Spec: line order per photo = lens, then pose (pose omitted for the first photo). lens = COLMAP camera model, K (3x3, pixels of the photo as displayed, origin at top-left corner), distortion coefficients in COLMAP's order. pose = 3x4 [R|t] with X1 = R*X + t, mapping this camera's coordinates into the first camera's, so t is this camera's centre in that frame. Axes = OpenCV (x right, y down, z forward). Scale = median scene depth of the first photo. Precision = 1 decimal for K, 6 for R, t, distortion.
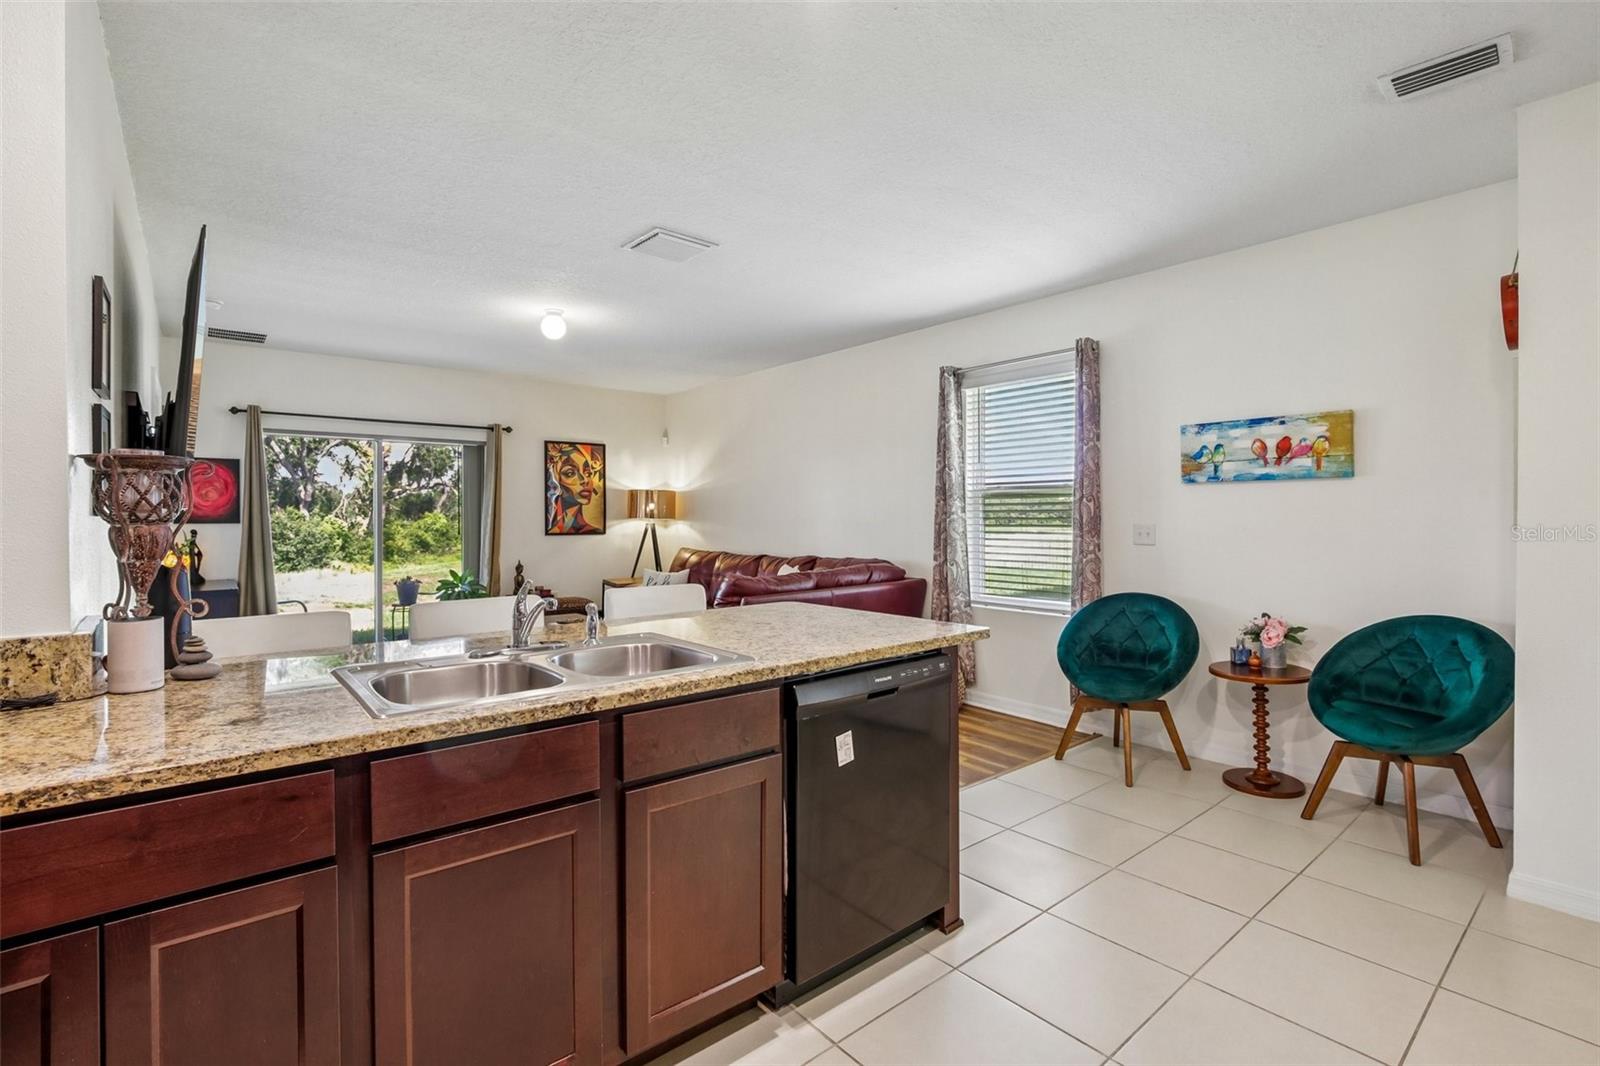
lens RADIAL K [[733.2, 0, 799.8], [0, 733.2, 523.0], [0, 0, 1]] dist [-0.014447, 0.002148]
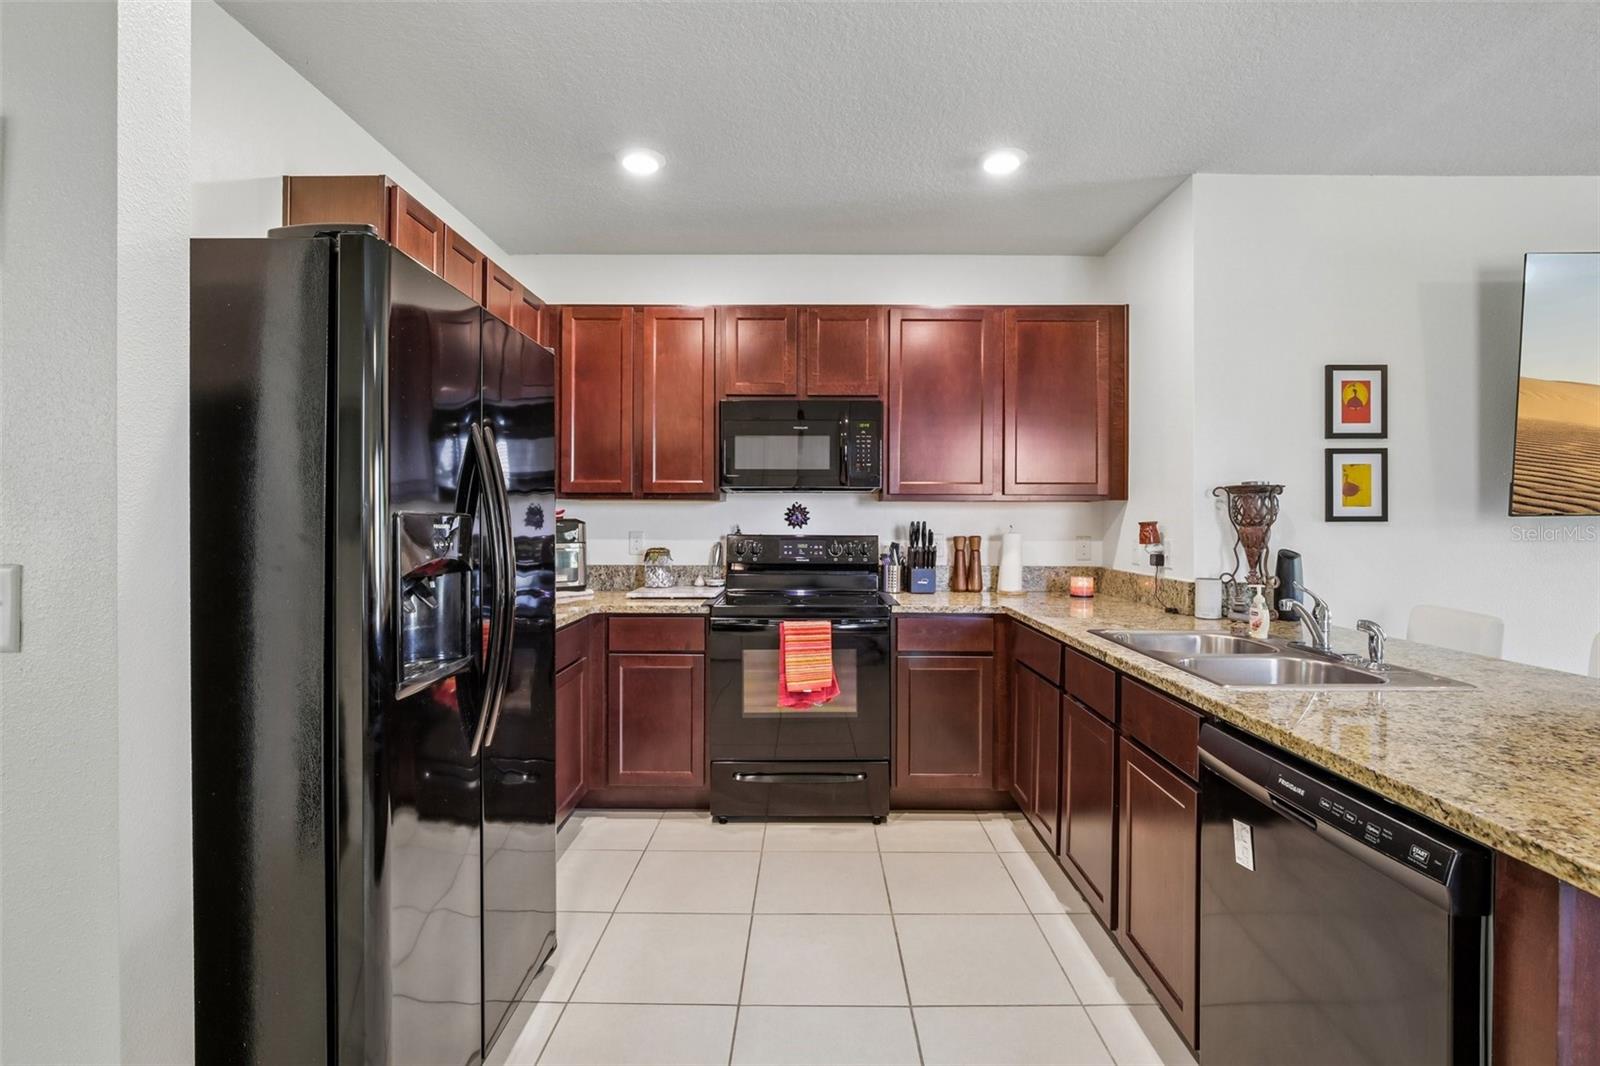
lens RADIAL K [[733.2, 0, 808.2], [0, 733.2, 521.6], [0, 0, 1]] dist [-0.014447, 0.002148]
pose [[-0.643551, 0.002039, -0.765401, 0.222639], [-0.009003, 0.999907, 0.010234, -0.003859], [0.765350, 0.013477, -0.643473, 0.282403]]
